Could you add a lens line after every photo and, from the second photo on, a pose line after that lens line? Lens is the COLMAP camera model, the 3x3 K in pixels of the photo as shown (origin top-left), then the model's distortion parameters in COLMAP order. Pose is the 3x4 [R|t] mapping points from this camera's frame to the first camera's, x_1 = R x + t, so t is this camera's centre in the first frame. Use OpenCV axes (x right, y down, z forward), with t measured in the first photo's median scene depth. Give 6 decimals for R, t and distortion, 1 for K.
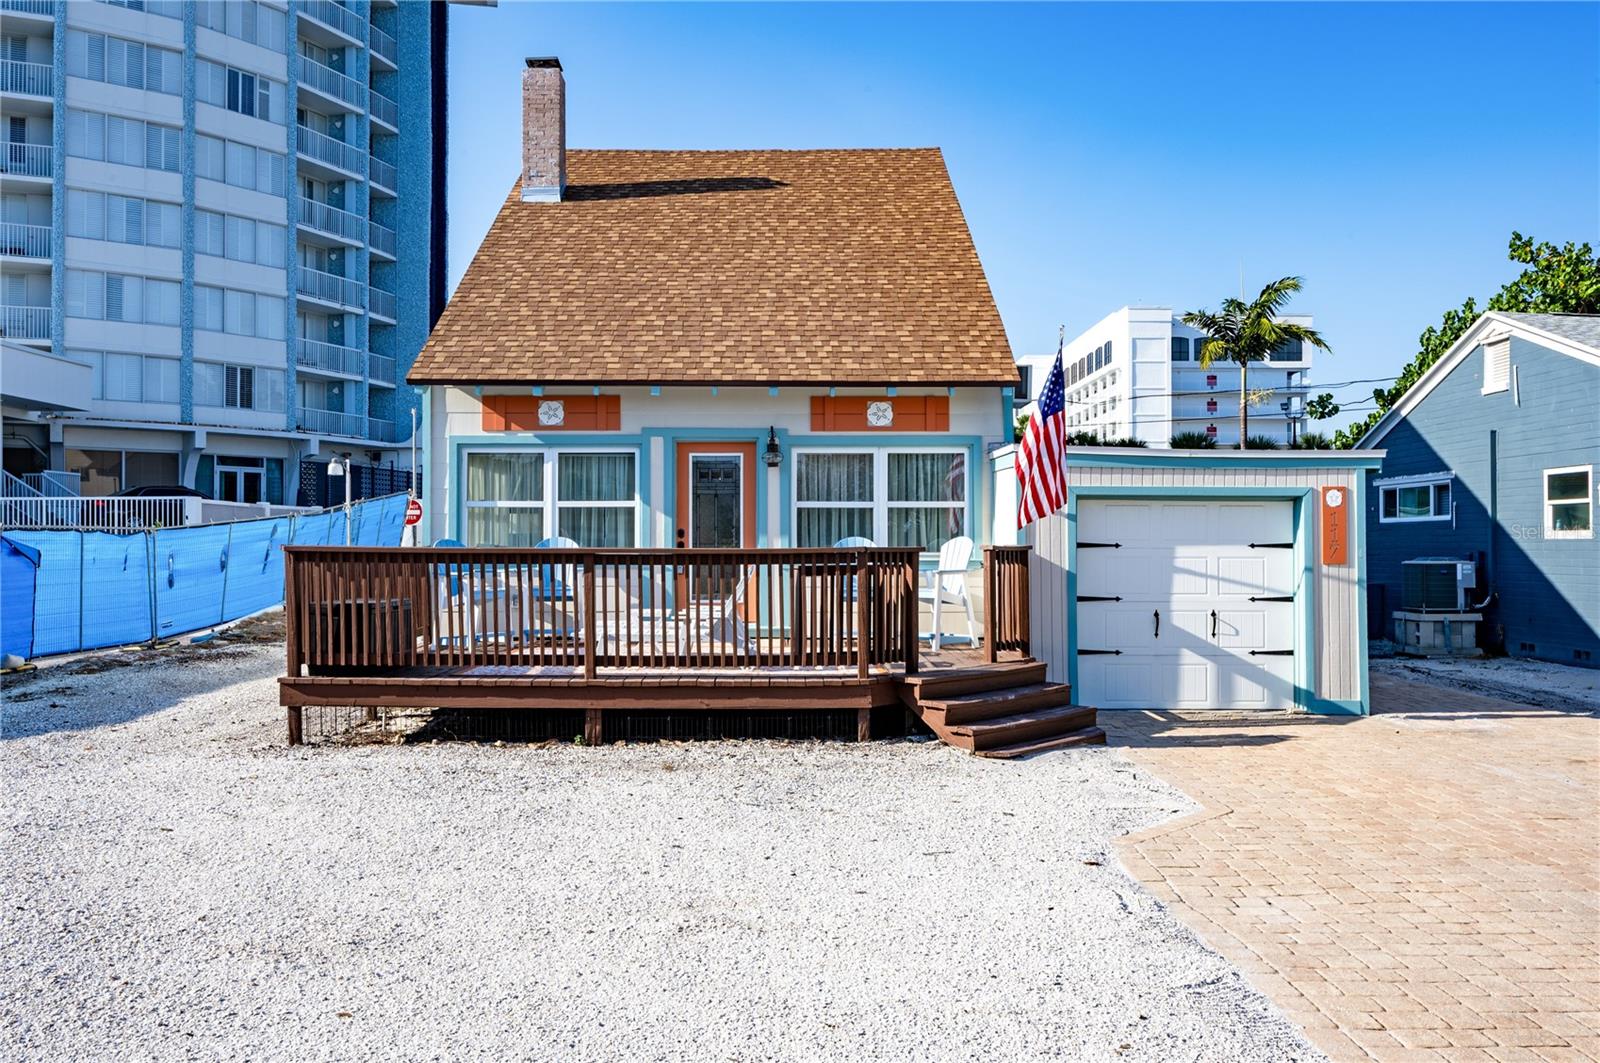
lens RADIAL K [[1226.1, 0, 800.0], [0, 1226.1, 531.5], [0, 0, 1]] dist [-0.004384, 0.001965]
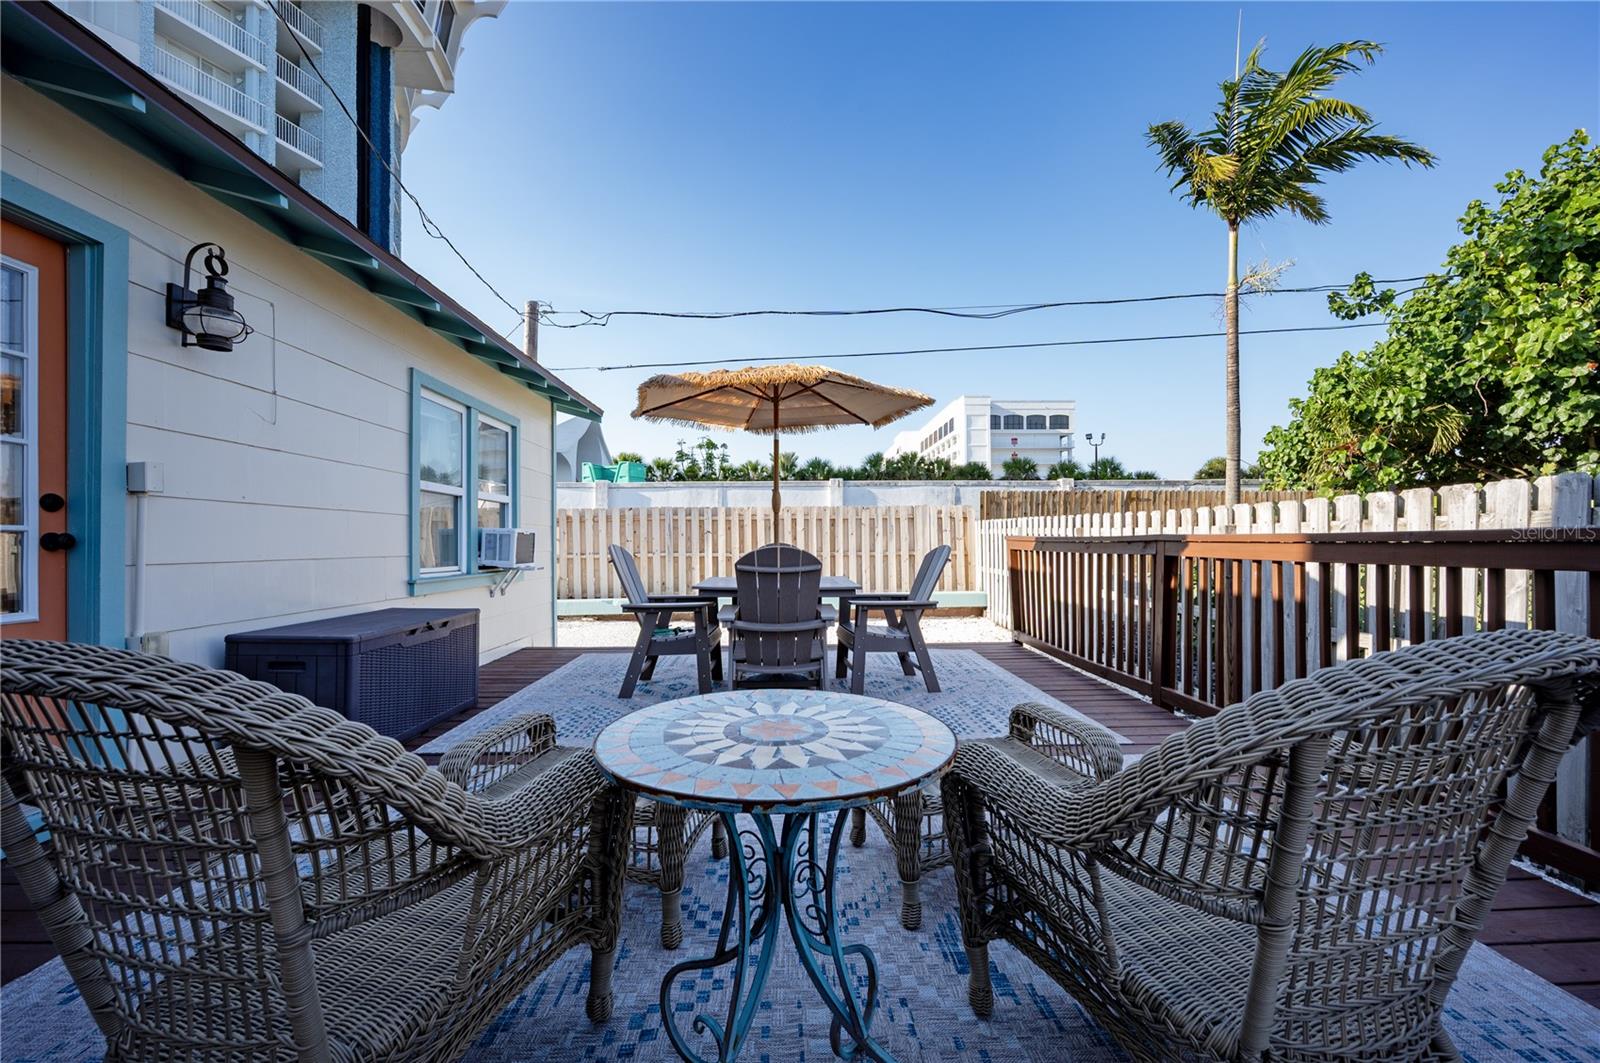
lens RADIAL K [[621.7, 0, 795.7], [0, 621.7, 537.1], [0, 0, 1]] dist [0.000172, -0.000199]
pose [[0.999958, -0.005452, 0.007432, 0.359013], [0.005446, 0.999985, 0.000829, 0.036032], [-0.007436, -0.000789, 0.999972, 1.719703]]
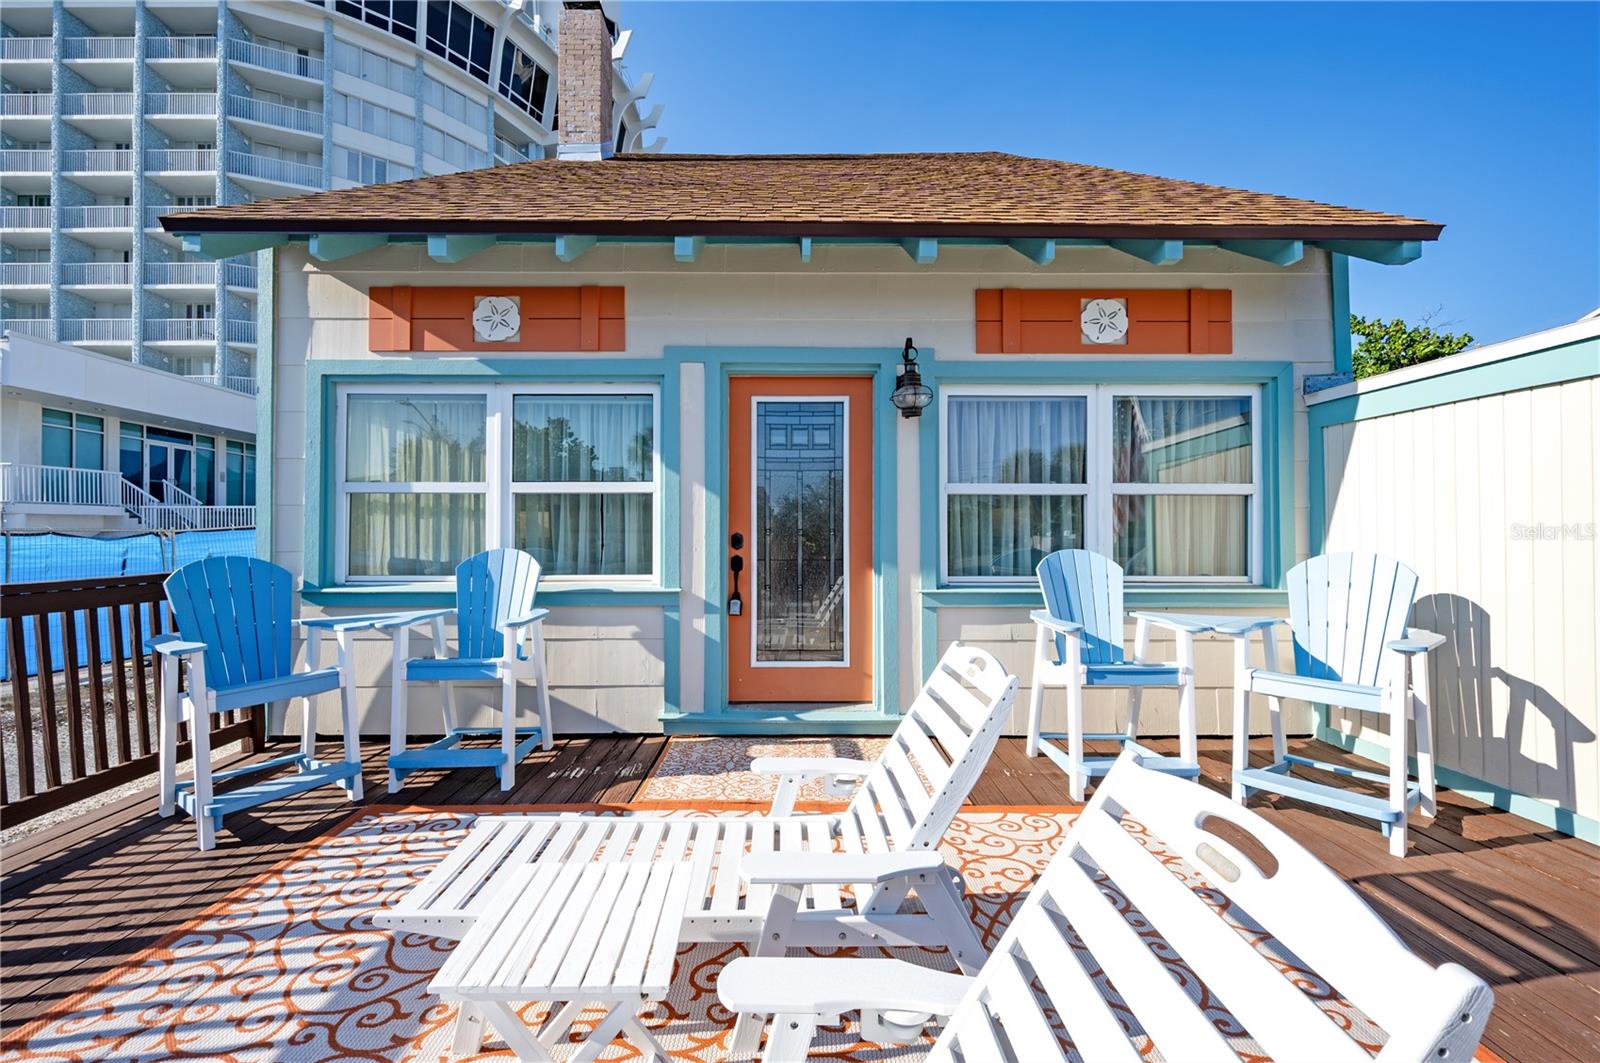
lens RADIAL K [[621.7, 0, 795.7], [0, 621.7, 537.1], [0, 0, 1]] dist [0.000172, -0.000199]
pose [[0.999973, 0.001440, -0.007219, -0.068532], [-0.001391, 0.999976, 0.006788, -0.002393], [0.007229, -0.006778, 0.999951, 0.722135]]
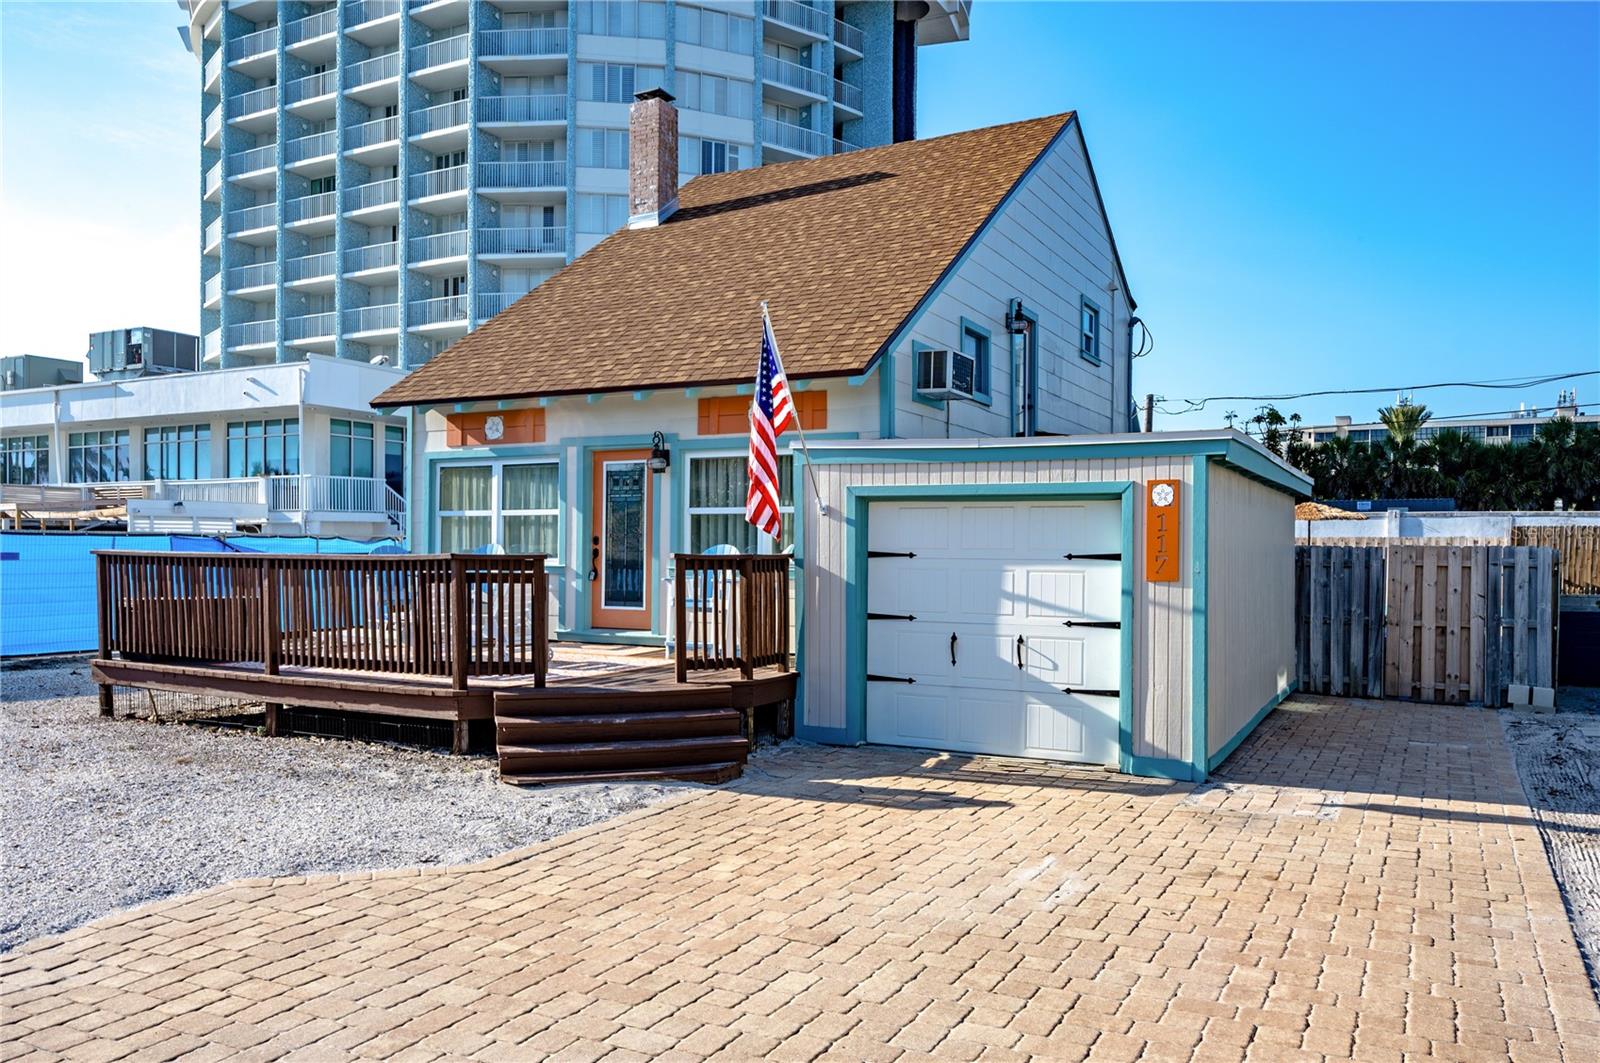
lens RADIAL K [[1175.2, 0, 829.2], [0, 1175.2, 555.2], [0, 0, 1]] dist [0.006937, 0.003500]
pose [[0.884603, 0.006863, -0.466294, 0.530437], [-0.001474, 0.999928, 0.011920, 0.001679], [0.466342, -0.009857, 0.884549, 0.227454]]
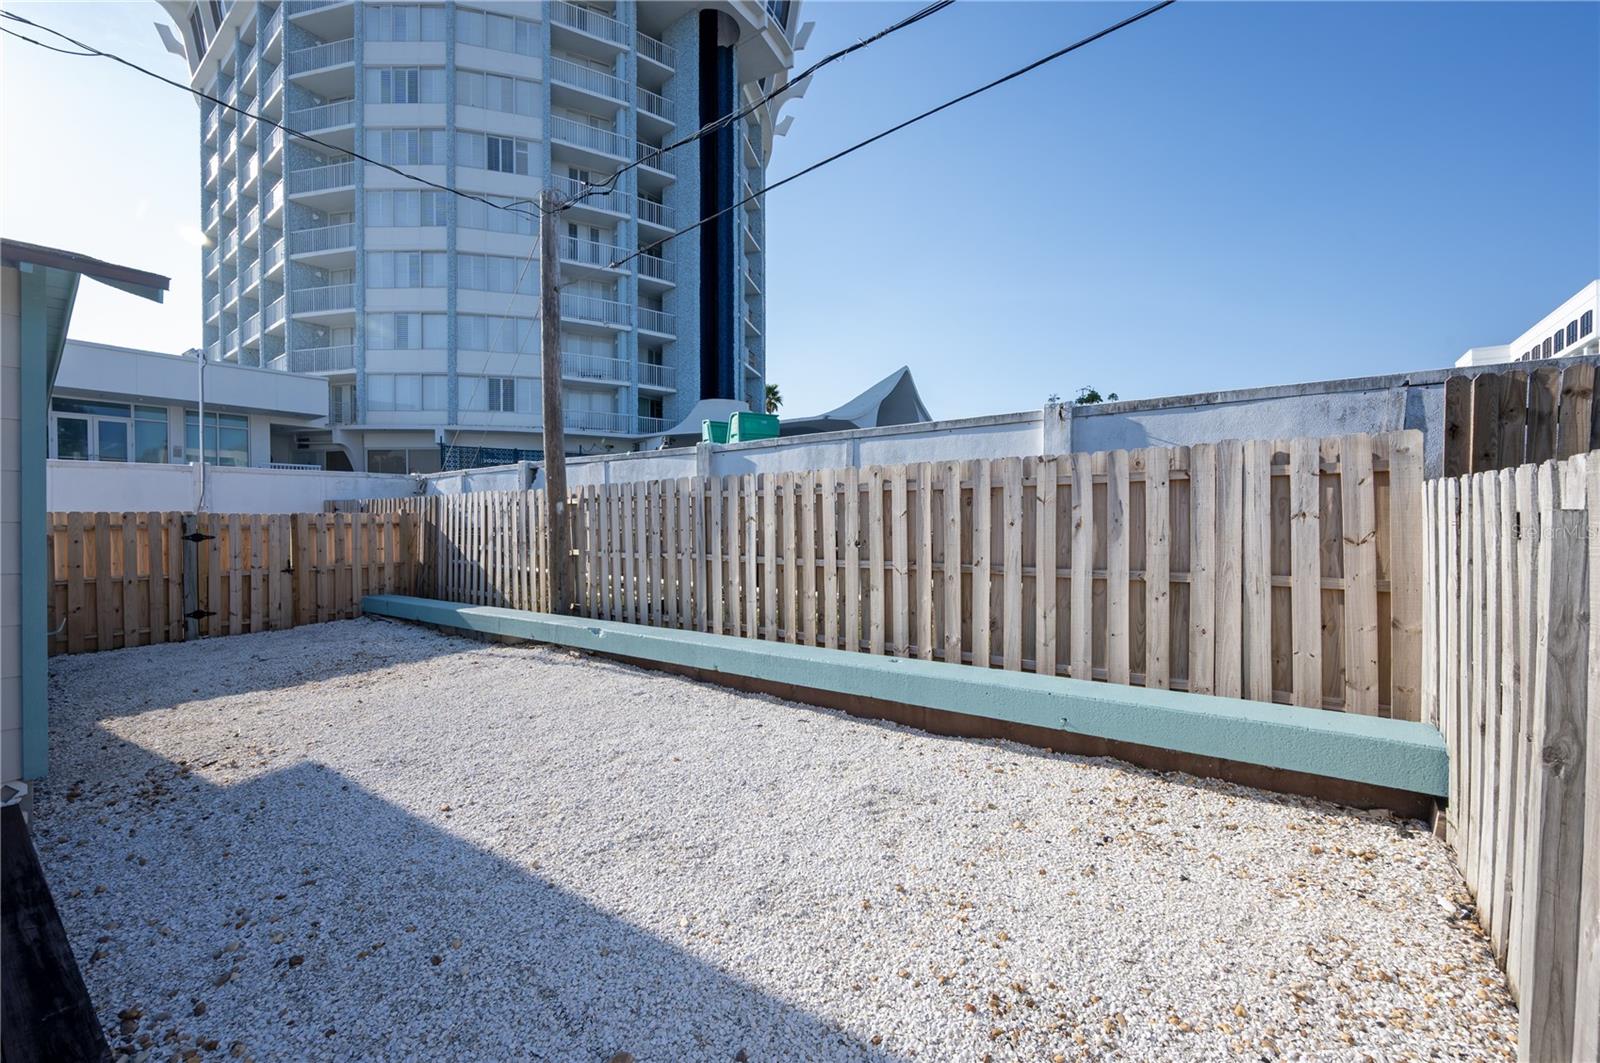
lens RADIAL K [[628.8, 0, 800.0], [0, 628.8, 531.5], [0, 0, 1]] dist [0.001809, 0.000208]
pose [[0.798171, 0.007530, -0.602384, 0.569630], [0.009899, 0.999623, 0.025612, 0.026681], [0.602350, -0.026406, 0.797795, 2.233100]]
